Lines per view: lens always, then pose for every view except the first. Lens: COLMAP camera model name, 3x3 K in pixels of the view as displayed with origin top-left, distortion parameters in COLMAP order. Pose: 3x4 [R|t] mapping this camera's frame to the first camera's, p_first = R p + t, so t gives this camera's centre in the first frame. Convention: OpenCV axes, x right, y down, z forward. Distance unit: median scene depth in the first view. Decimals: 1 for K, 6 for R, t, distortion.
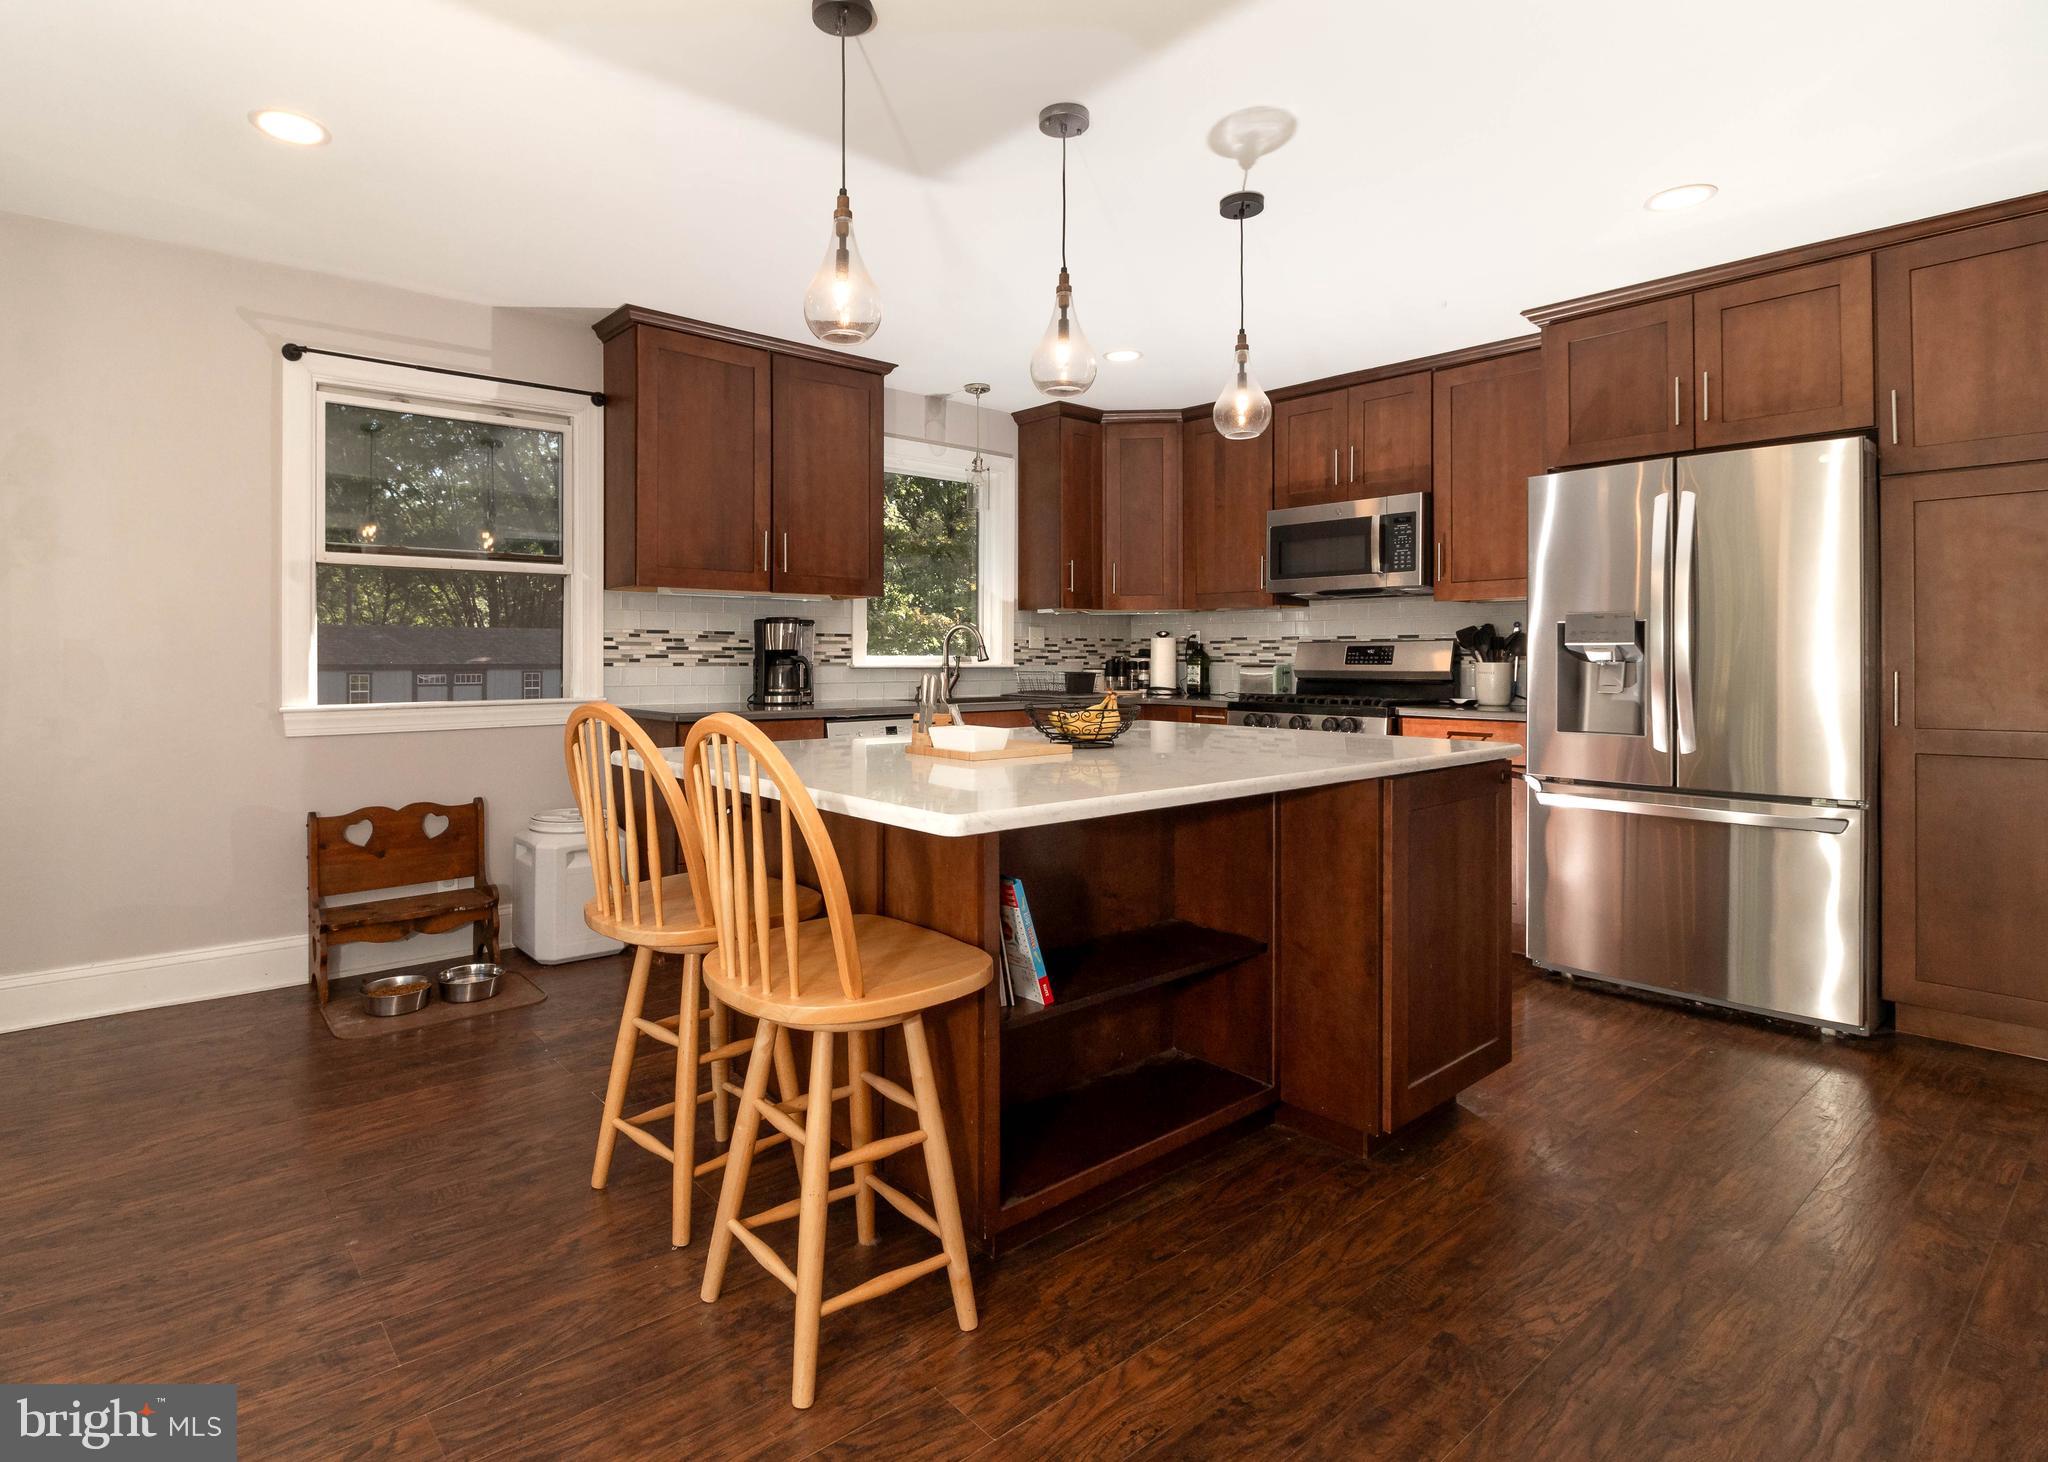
lens RADIAL K [[1048.6, 0, 971.8], [0, 1048.6, 653.2], [0, 0, 1]] dist [-0.001316, -0.003125]
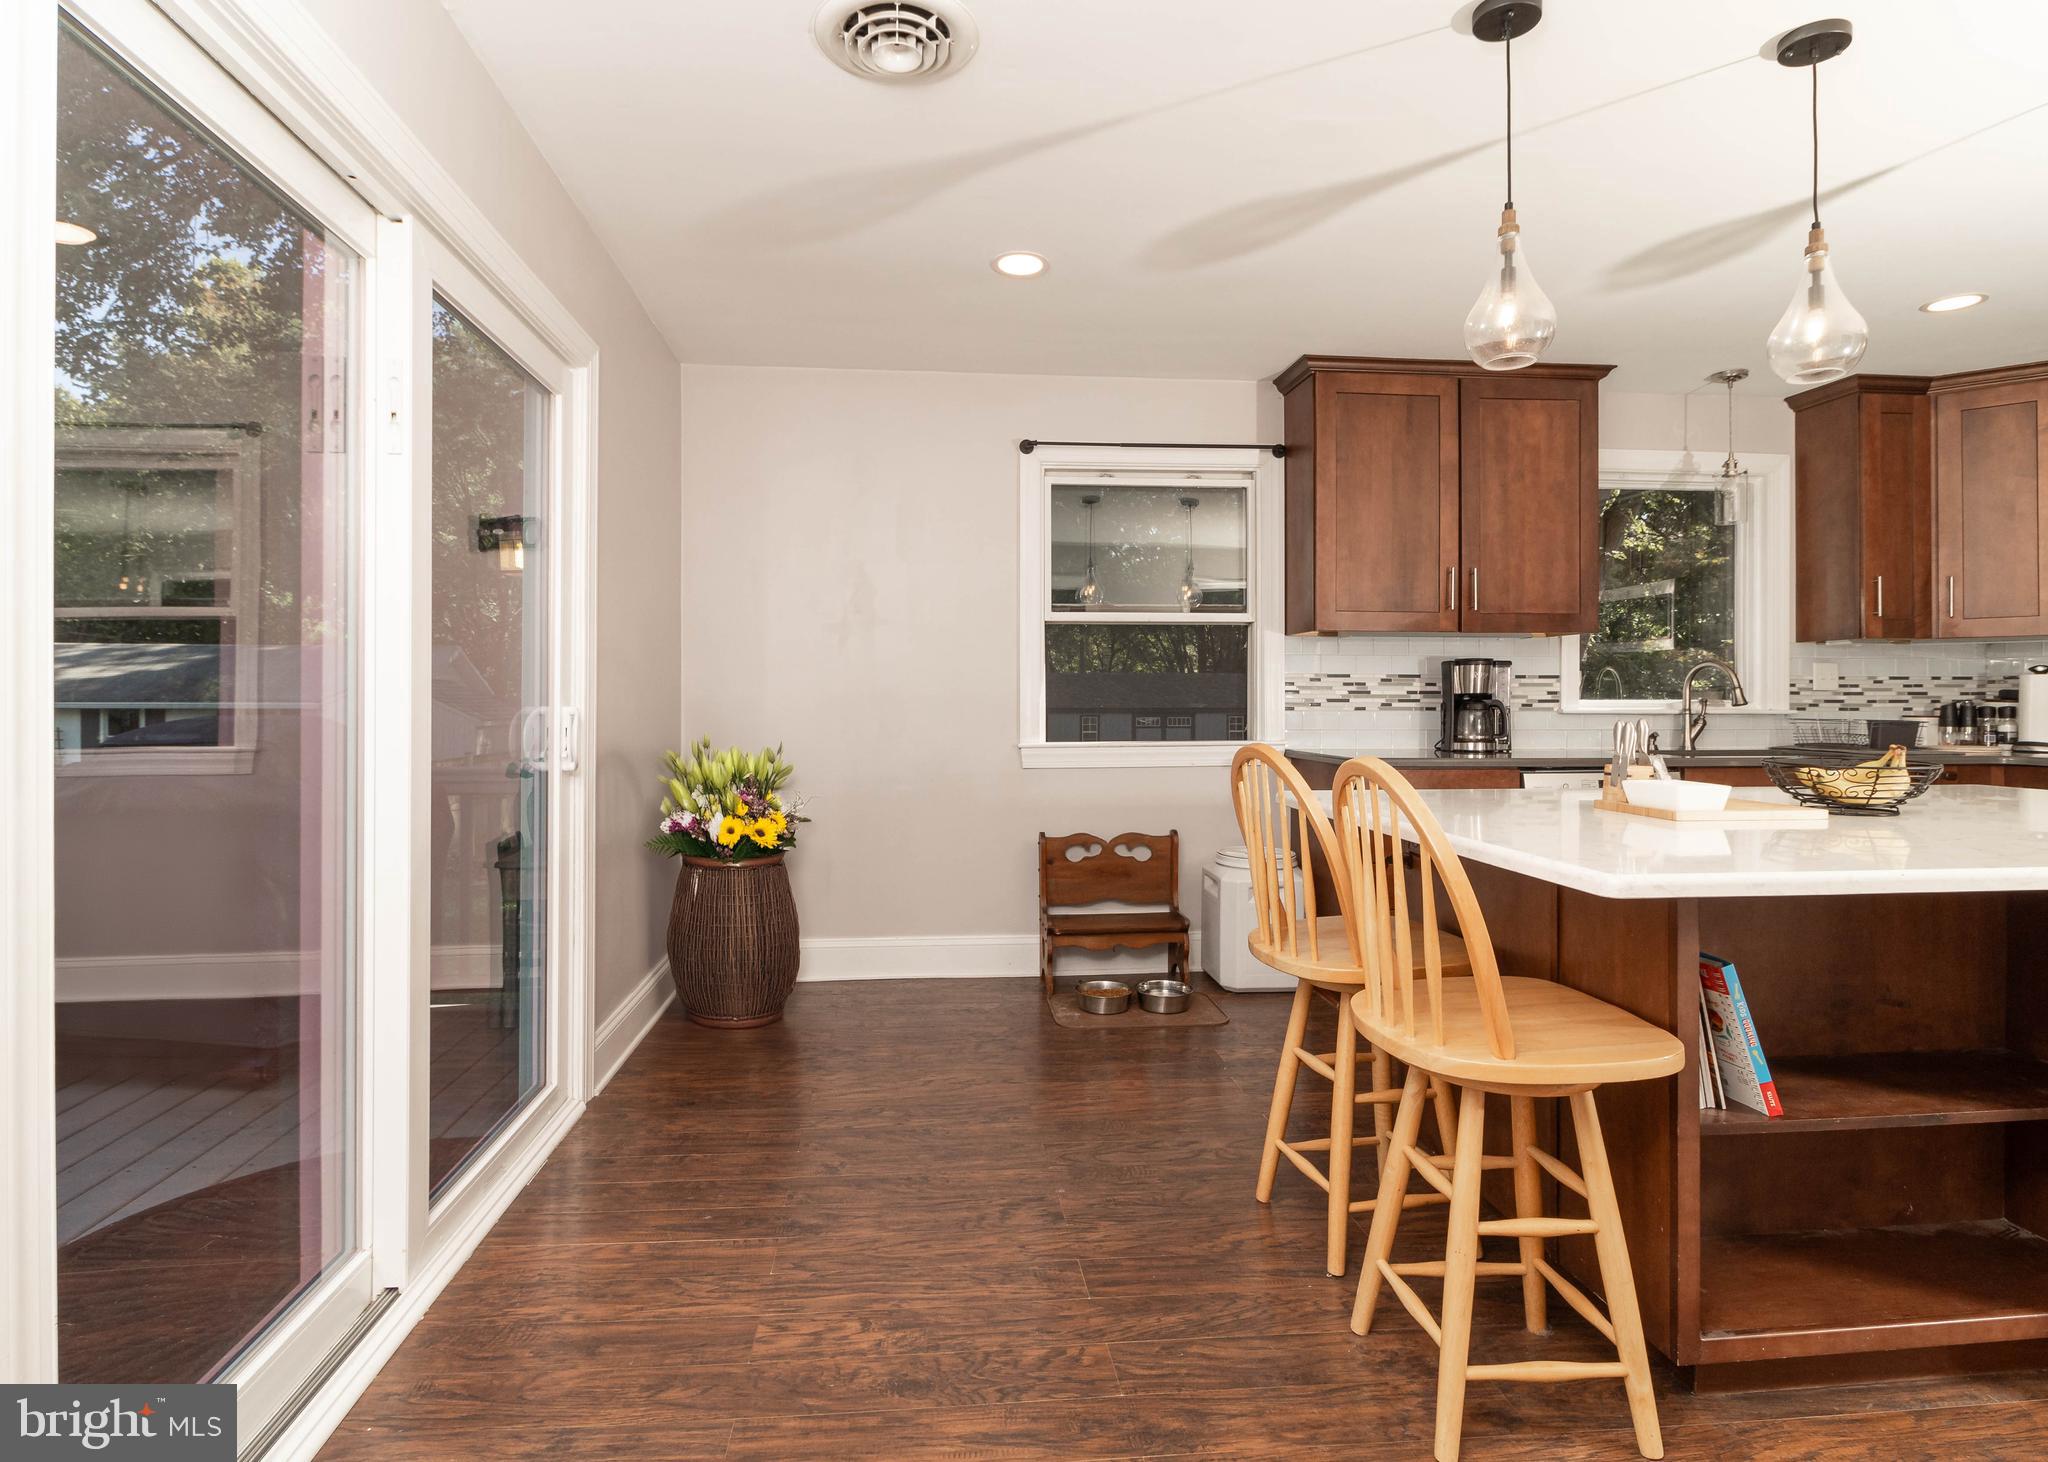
lens RADIAL K [[995.0, 0, 1016.2], [0, 995.0, 698.8], [0, 0, 1]] dist [-0.001587, -0.000163]
pose [[0.841763, -0.002149, -0.539842, -0.036108], [0.002586, 0.999997, 0.000052, 0.000287], [0.539841, -0.001440, 0.841766, 0.028638]]
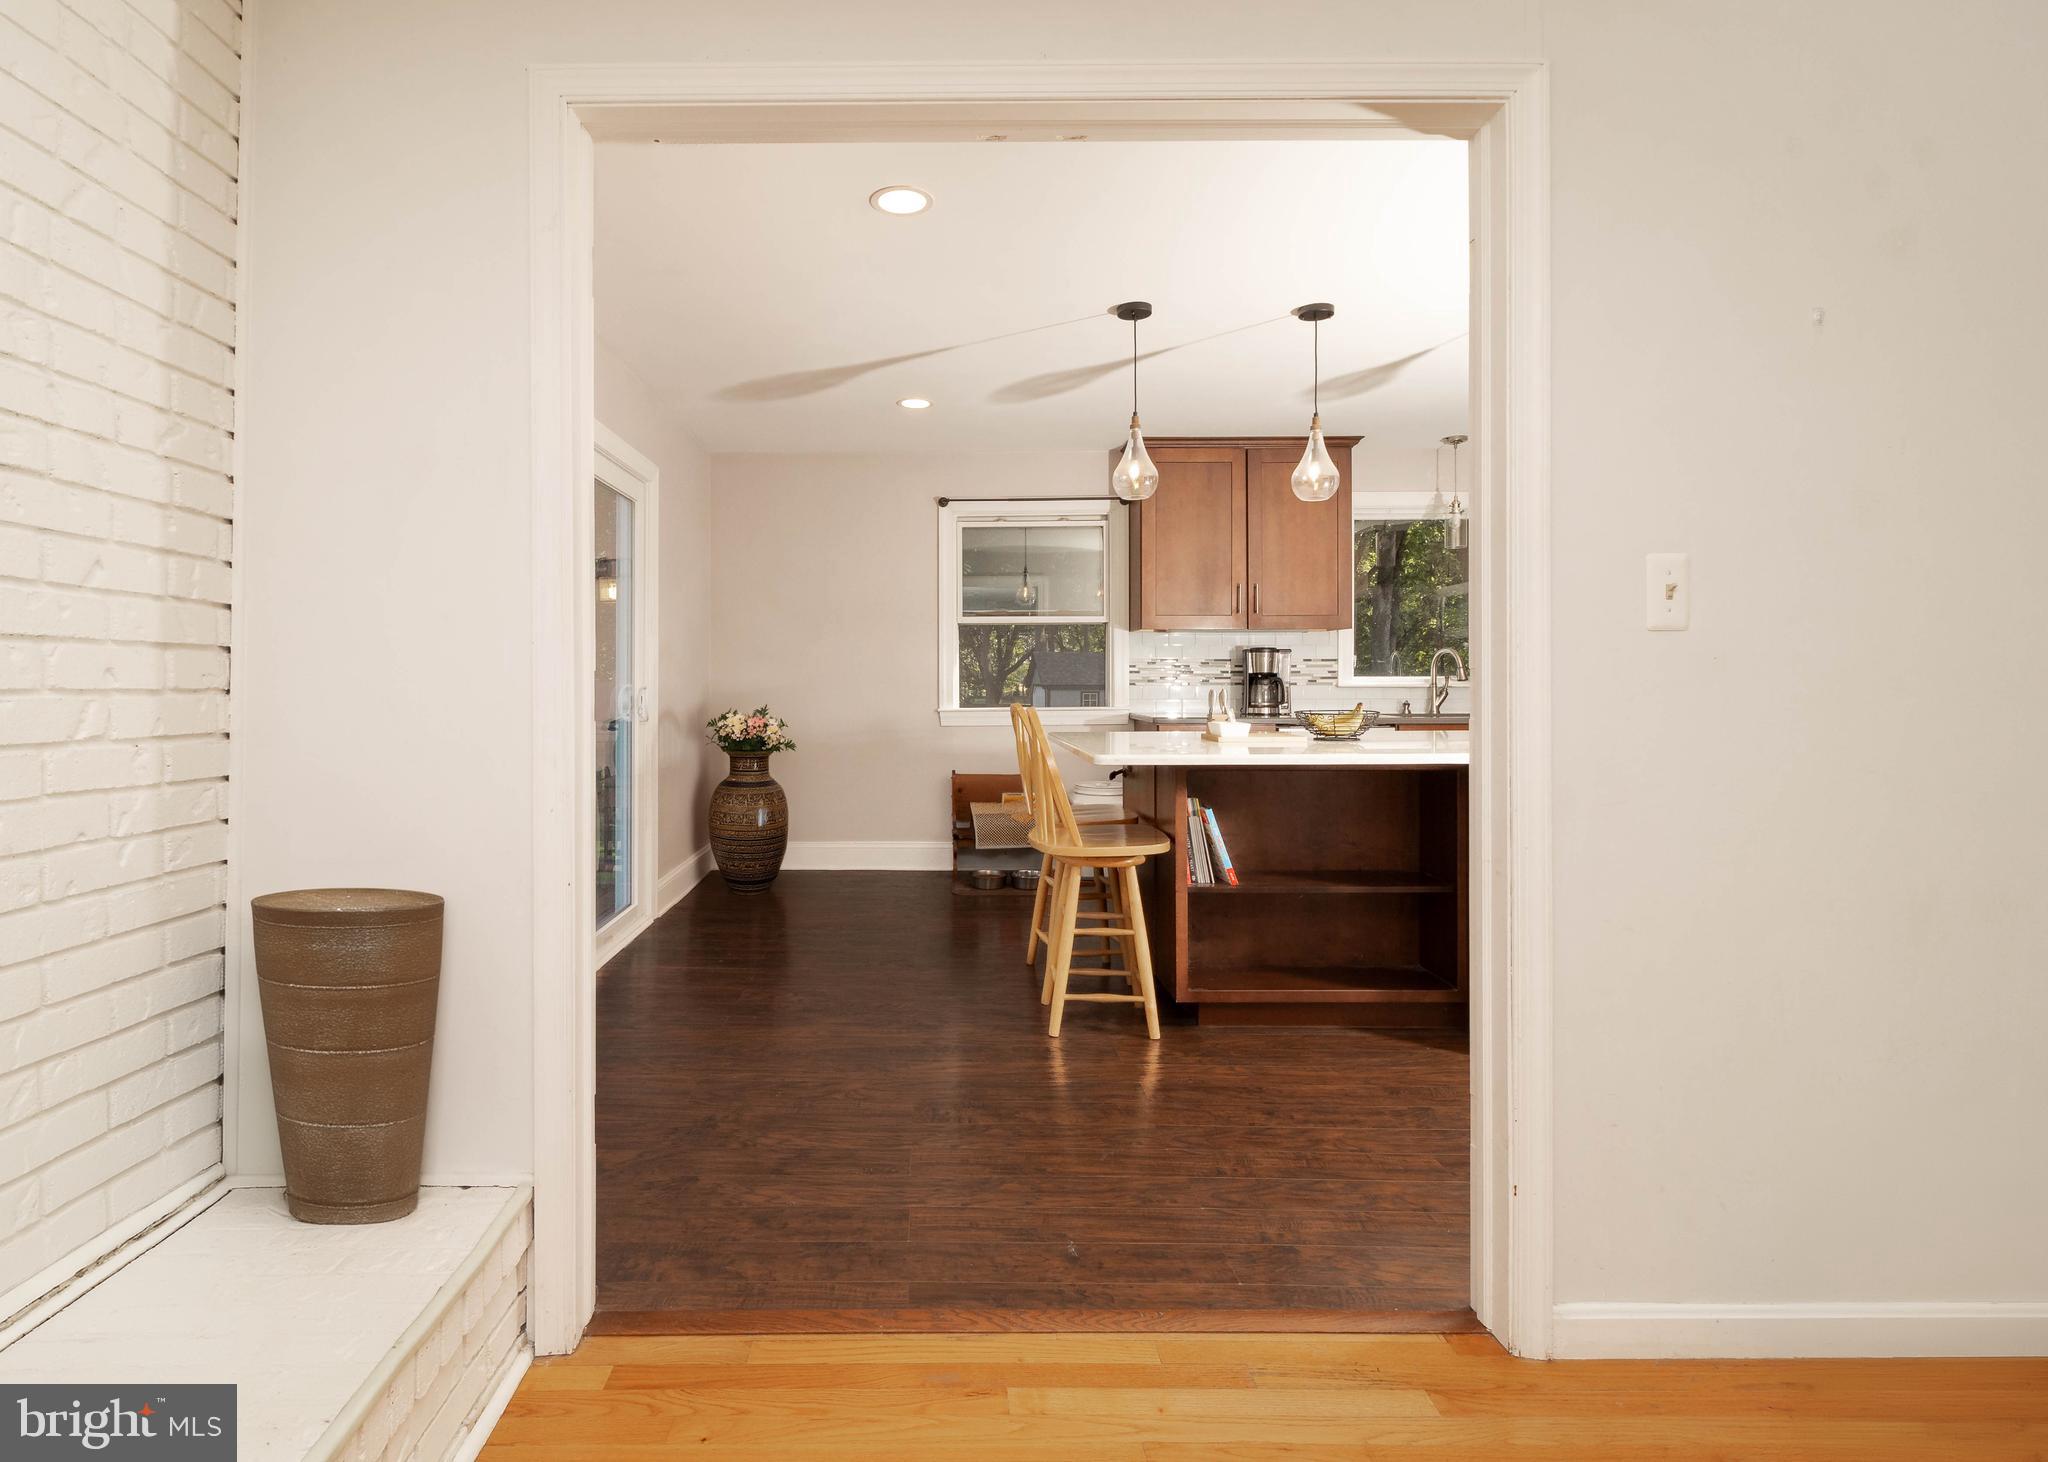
lens RADIAL K [[1048.6, 0, 971.8], [0, 1048.6, 653.2], [0, 0, 1]] dist [-0.001316, -0.003125]
pose [[0.792370, -0.019331, -0.609735, 0.260927], [0.007170, 0.999724, -0.022376, -0.000644], [0.609999, 0.013358, 0.792290, -0.200296]]
